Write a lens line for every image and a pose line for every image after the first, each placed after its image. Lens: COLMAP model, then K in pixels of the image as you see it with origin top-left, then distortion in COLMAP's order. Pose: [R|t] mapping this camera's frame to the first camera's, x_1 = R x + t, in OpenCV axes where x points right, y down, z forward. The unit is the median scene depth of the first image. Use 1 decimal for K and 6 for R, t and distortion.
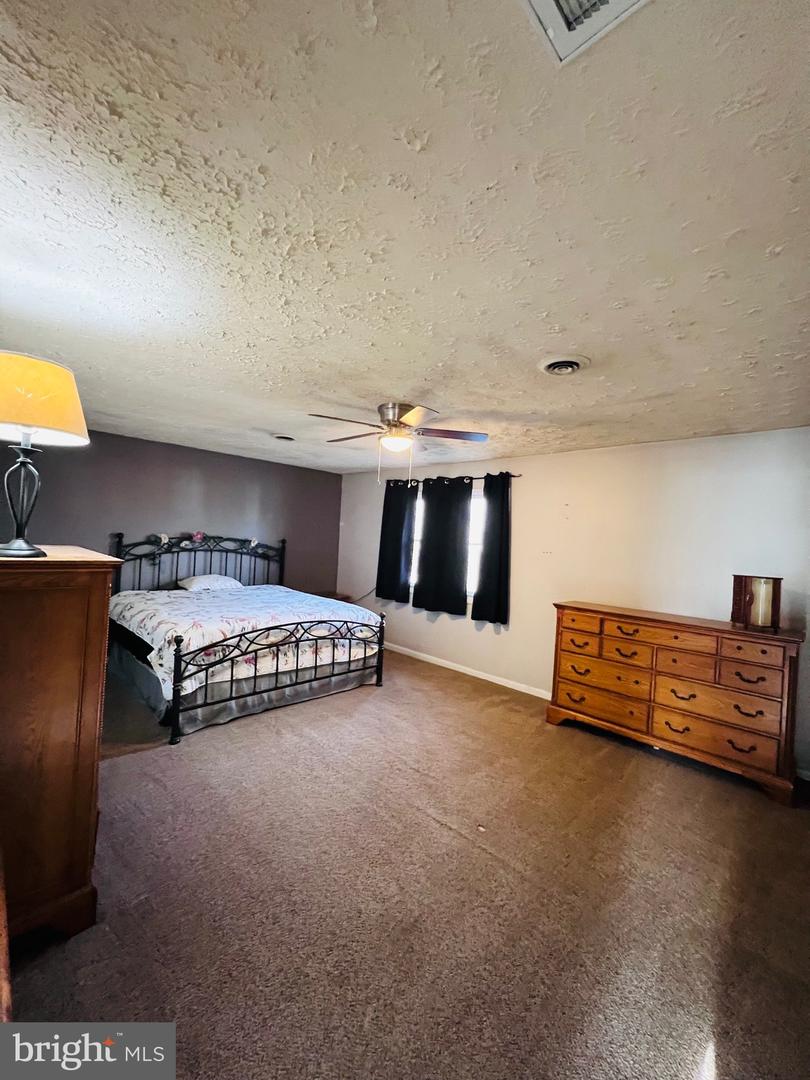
lens RADIAL K [[430.1, 0, 405.8], [0, 430.1, 541.1], [0, 0, 1]] dist [0.001867, -0.000570]
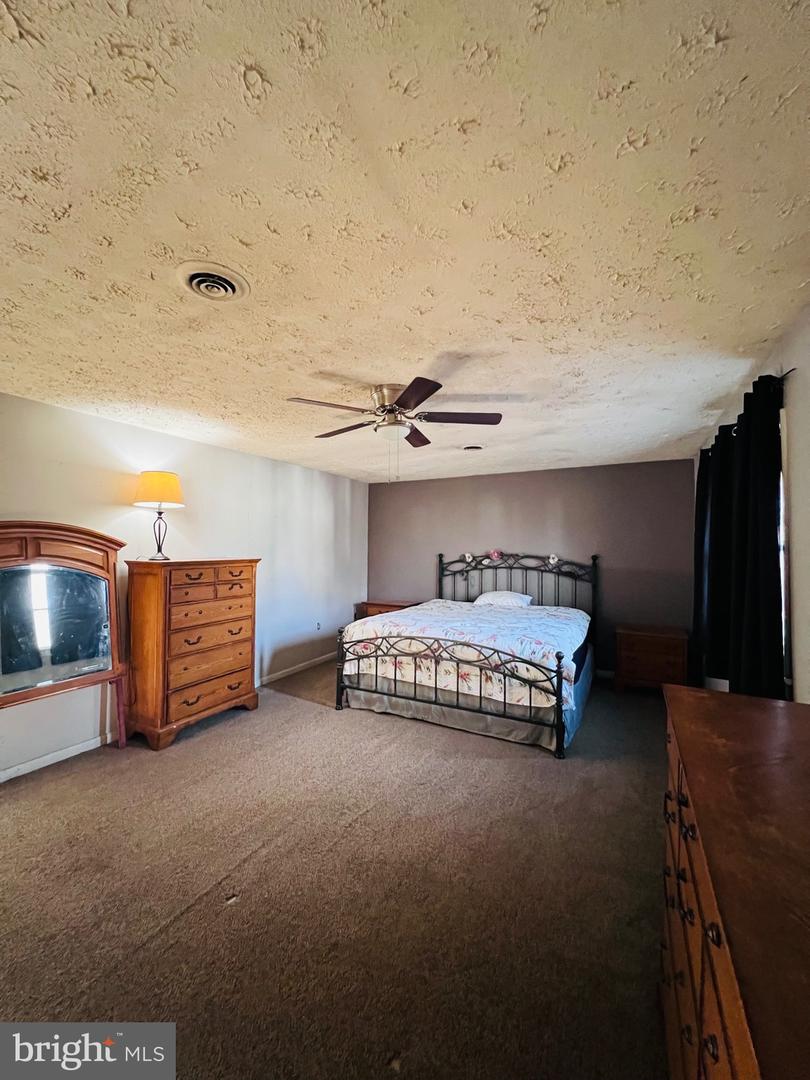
lens RADIAL K [[430.1, 0, 404.9], [0, 430.1, 539.4], [0, 0, 1]] dist [0.001867, -0.000570]
pose [[0.295320, -0.071469, -0.952722, 0.581236], [0.003769, 0.997278, -0.073643, 0.036772], [0.955391, 0.018157, 0.294785, 0.576346]]
